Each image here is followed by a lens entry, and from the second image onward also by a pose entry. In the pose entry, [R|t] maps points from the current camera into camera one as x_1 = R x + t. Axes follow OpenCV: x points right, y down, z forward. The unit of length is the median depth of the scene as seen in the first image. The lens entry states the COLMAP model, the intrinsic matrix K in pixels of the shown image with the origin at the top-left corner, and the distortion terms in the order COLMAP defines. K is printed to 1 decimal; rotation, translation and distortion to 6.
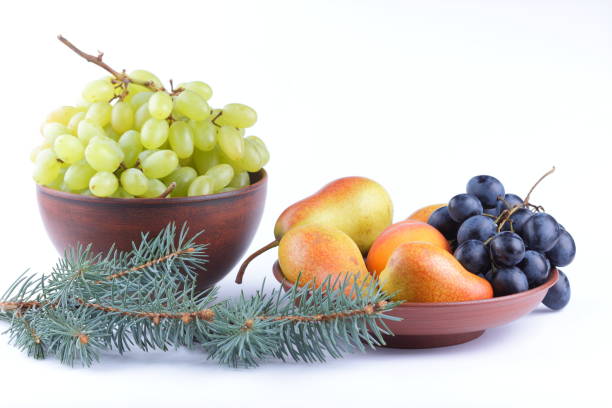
lens RADIAL K [[2605.9, 0, 310.1], [0, 2605.9, 203.6], [0, 0, 1]] dist [0.392388, 0.000000]
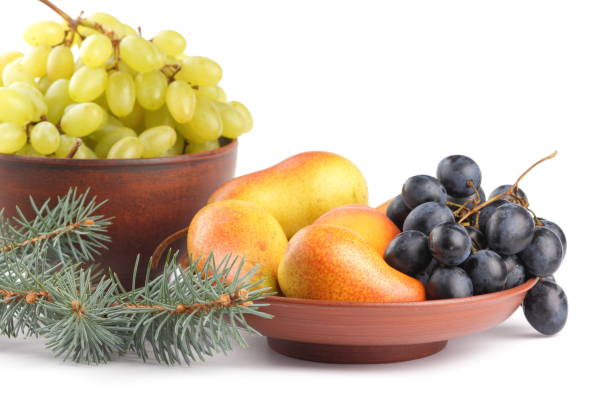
lens RADIAL K [[2605.9, 0, 305.0], [0, 2605.9, 201.2], [0, 0, 1]] dist [0.392388, 0.000000]
pose [[0.957713, 0.063447, -0.280642, 0.245351], [-0.075542, 0.996613, -0.032480, 0.032307], [0.277631, 0.052307, 0.959263, 0.233906]]
